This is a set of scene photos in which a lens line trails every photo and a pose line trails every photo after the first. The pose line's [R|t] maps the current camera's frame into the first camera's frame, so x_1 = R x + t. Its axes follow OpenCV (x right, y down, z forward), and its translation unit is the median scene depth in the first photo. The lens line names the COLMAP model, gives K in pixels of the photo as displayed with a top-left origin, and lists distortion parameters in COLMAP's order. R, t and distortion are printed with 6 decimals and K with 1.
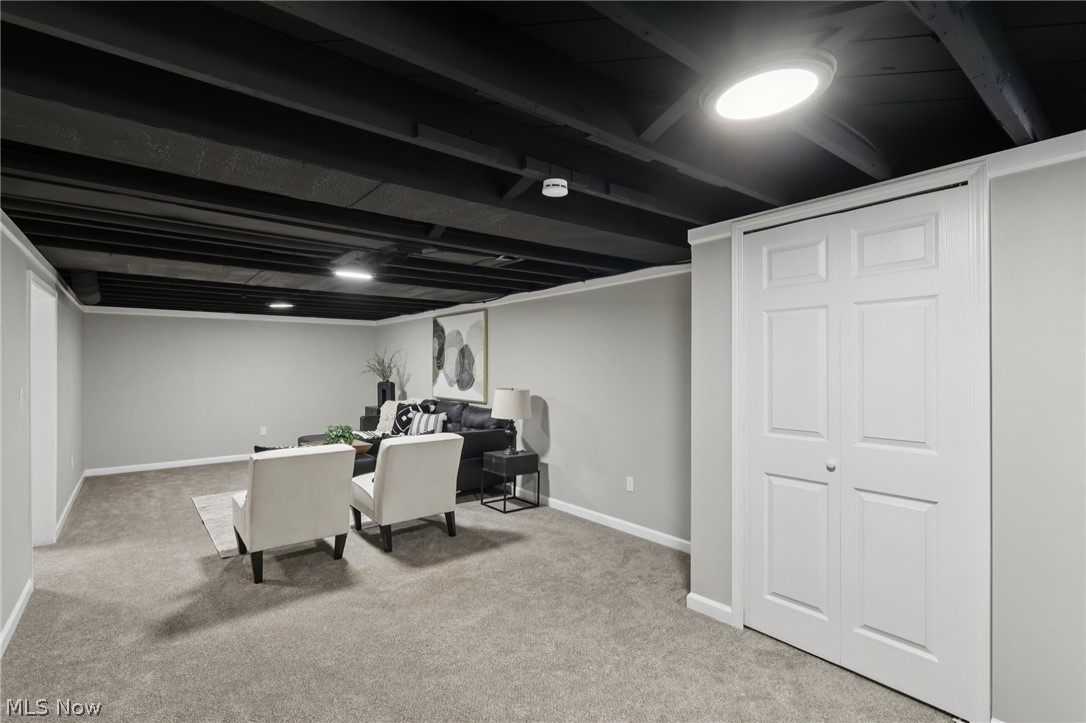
lens RADIAL K [[506.6, 0, 543.7], [0, 506.6, 363.4], [0, 0, 1]] dist [0.002113, -0.000429]
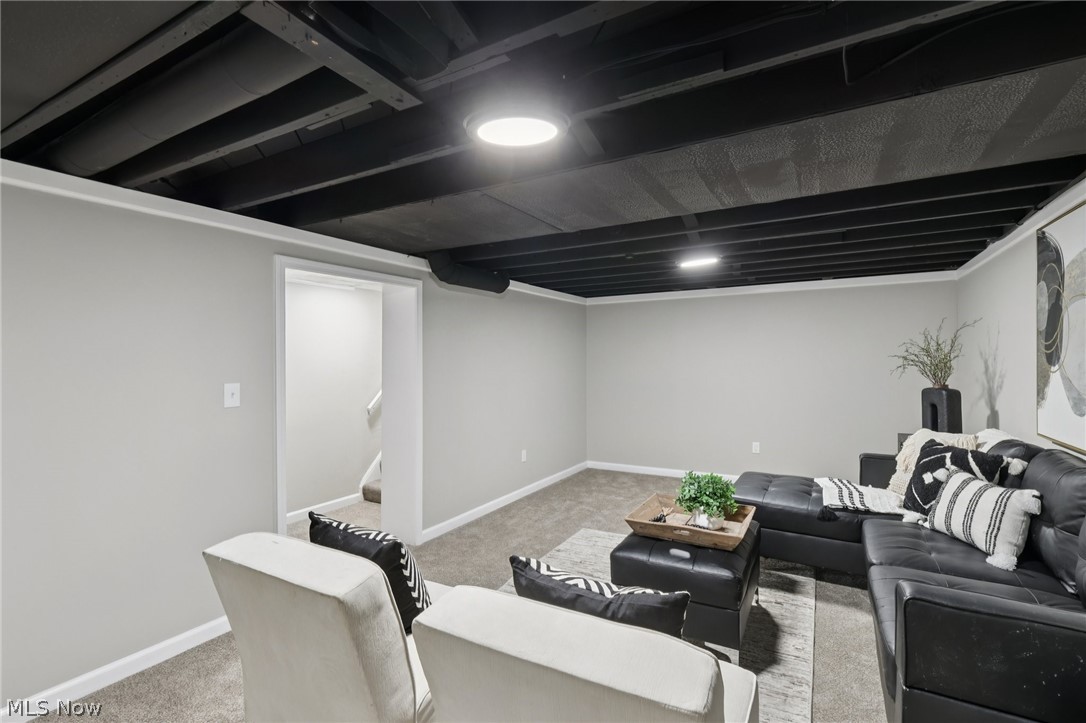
lens RADIAL K [[506.6, 0, 538.8], [0, 506.6, 358.0], [0, 0, 1]] dist [0.002113, -0.000429]
pose [[0.369170, -0.003399, -0.929355, 0.001179], [0.010099, 0.999949, 0.000355, 0.003627], [0.929307, -0.009516, 0.369186, 0.526037]]
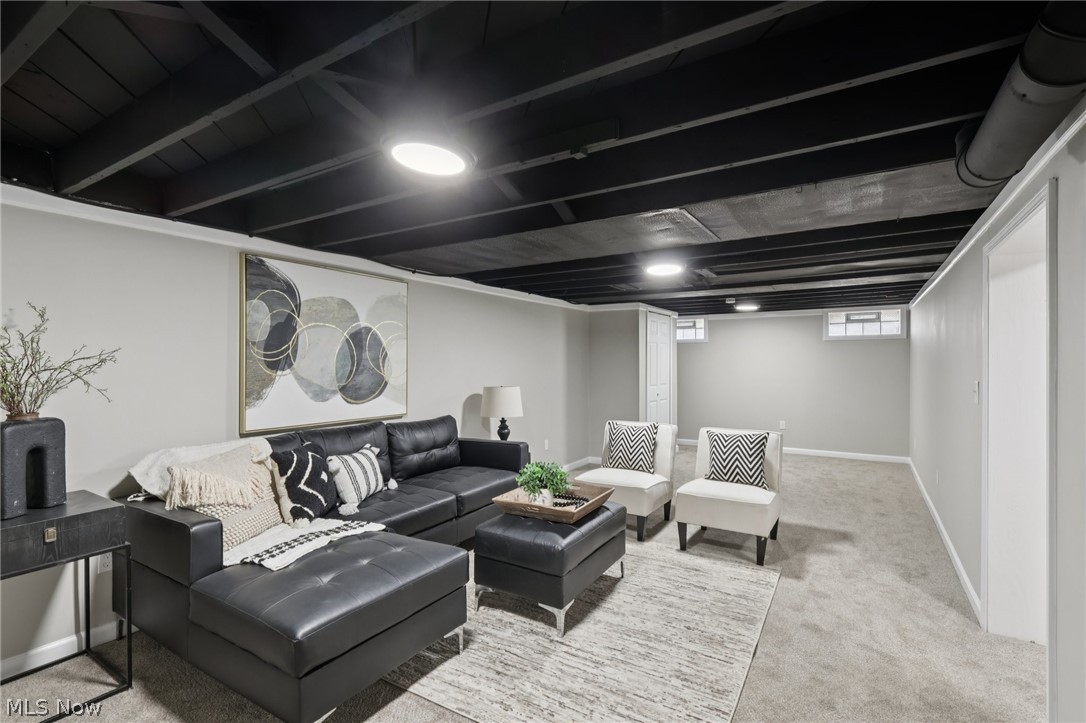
lens RADIAL K [[506.6, 0, 544.0], [0, 506.6, 364.1], [0, 0, 1]] dist [0.002113, -0.000429]
pose [[-0.331287, 0.004265, 0.943520, -0.749510], [0.003415, 0.999989, -0.003321, 0.009759], [-0.943524, 0.002122, -0.331298, 0.942218]]
